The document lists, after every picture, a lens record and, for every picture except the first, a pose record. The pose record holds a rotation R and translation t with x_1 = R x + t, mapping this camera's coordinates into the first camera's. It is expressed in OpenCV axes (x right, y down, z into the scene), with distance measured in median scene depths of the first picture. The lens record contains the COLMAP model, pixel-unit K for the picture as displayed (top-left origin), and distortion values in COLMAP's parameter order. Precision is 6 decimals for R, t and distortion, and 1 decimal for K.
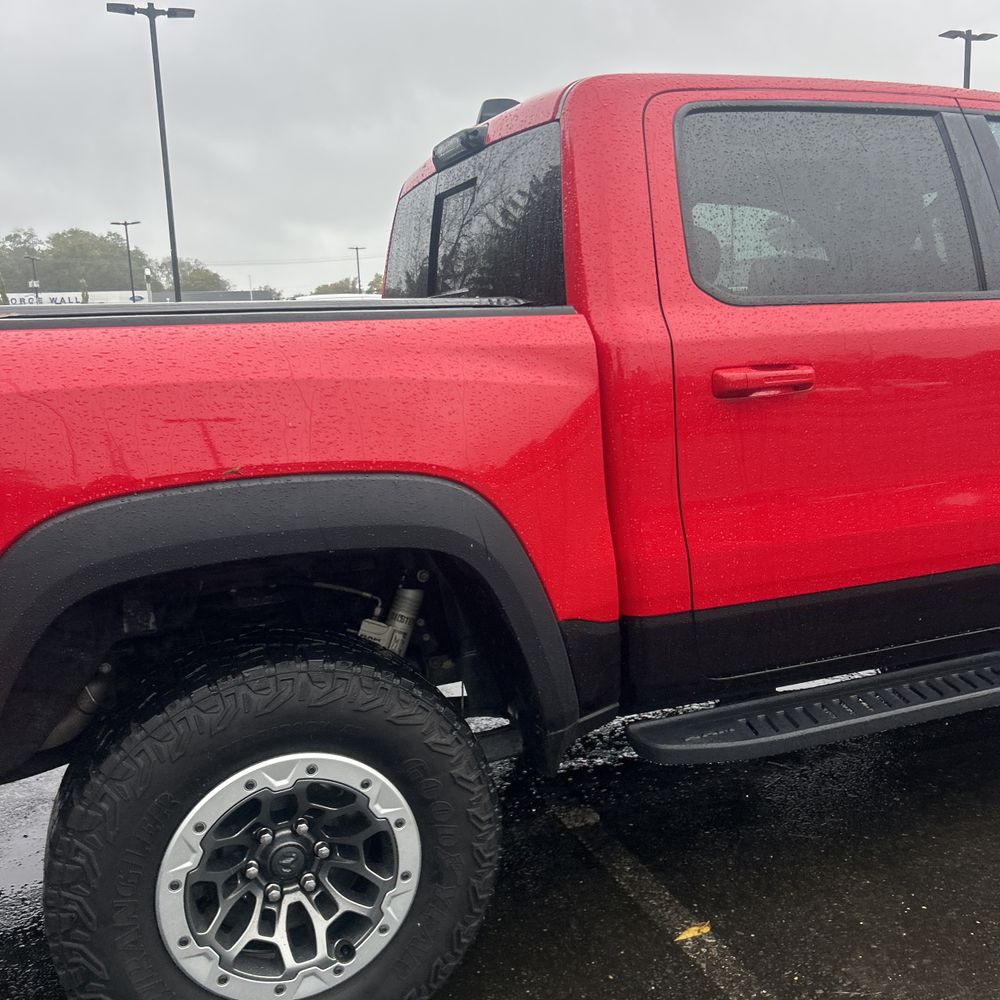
lens RADIAL K [[1013.9, 0, 517.3], [0, 1013.9, 521.3], [0, 0, 1]] dist [0.035273, -0.037334]
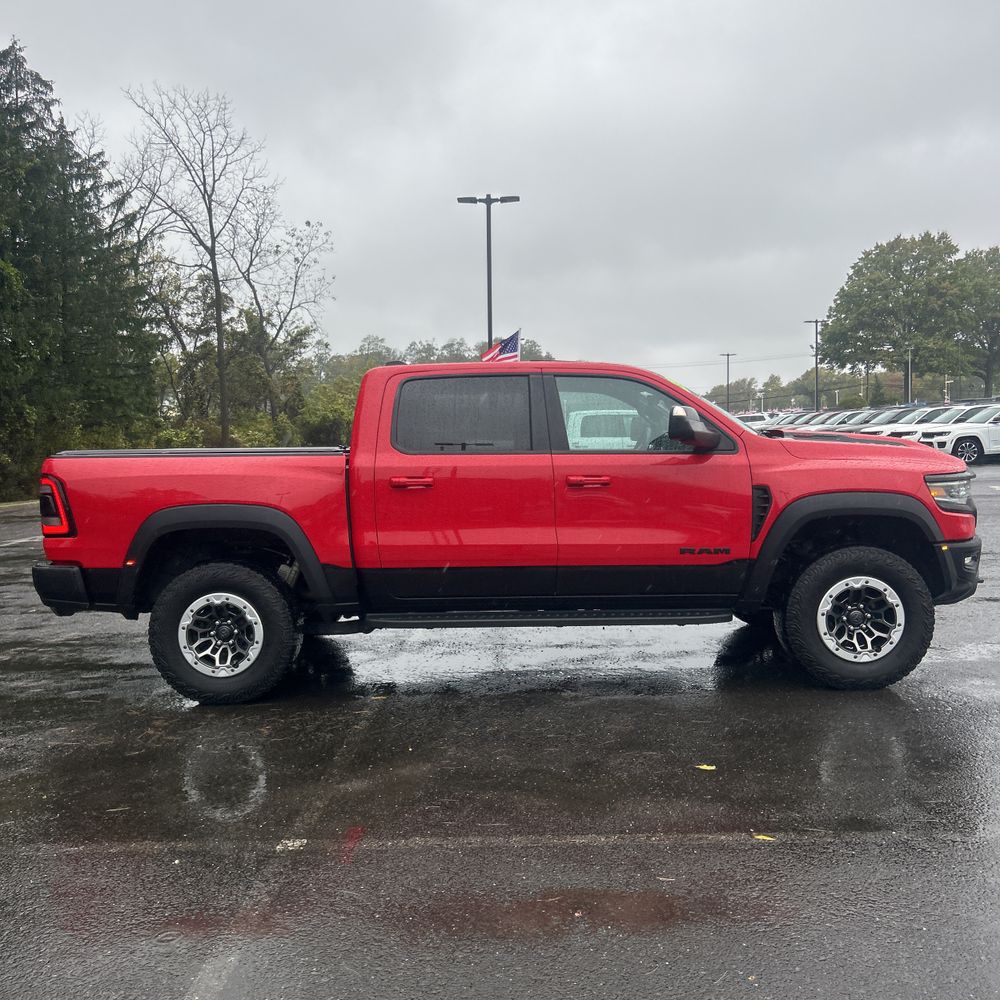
lens RADIAL K [[1011.8, 0, 489.2], [0, 1011.8, 502.9], [0, 0, 1]] dist [0.110322, -0.290336]
pose [[0.917453, 0.048059, -0.394931, 1.680649], [-0.092250, 0.991320, -0.093669, 0.163220], [0.387002, 0.122369, 0.913923, -1.513630]]
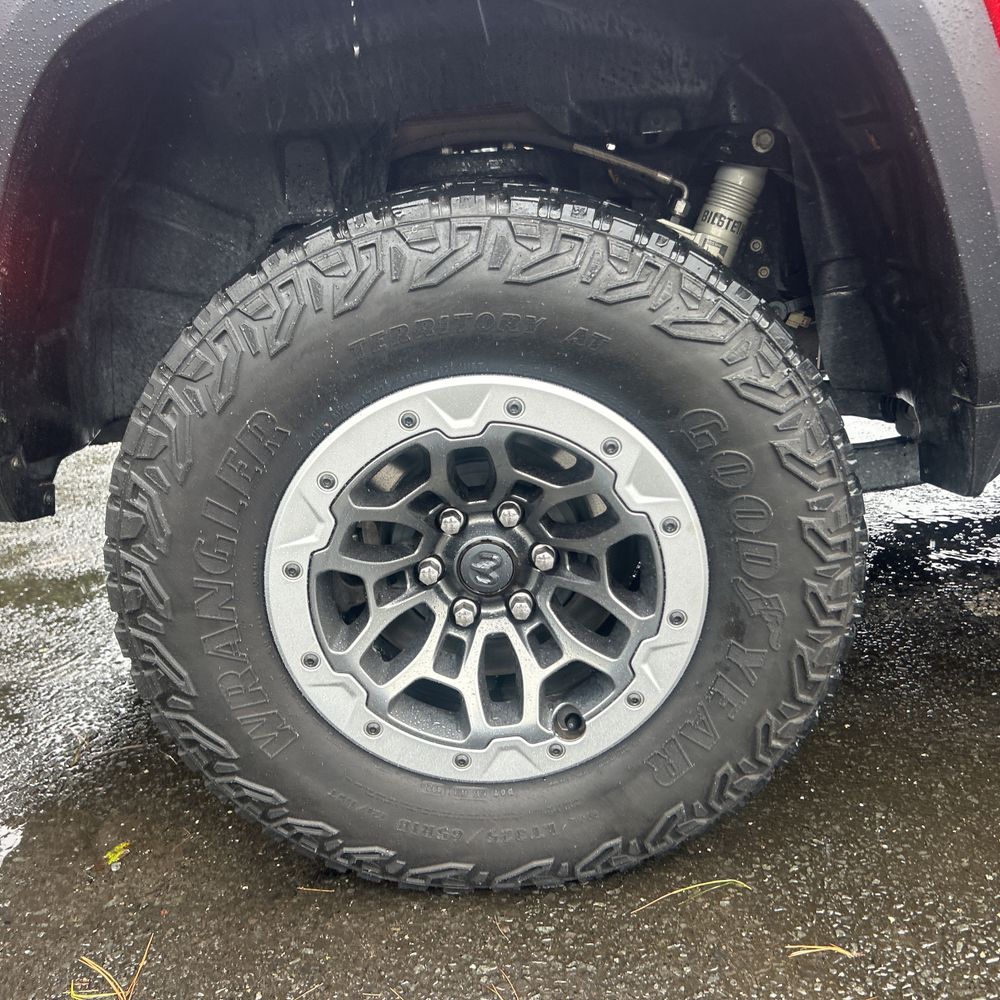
lens RADIAL K [[1011.8, 0, 489.2], [0, 1011.8, 502.9], [0, 0, 1]] dist [0.110322, -0.290336]
pose [[0.924858, 0.096562, -0.367849, -0.003605], [-0.031263, 0.983260, 0.179508, 0.187808], [0.379025, -0.154520, 0.912394, 0.454254]]
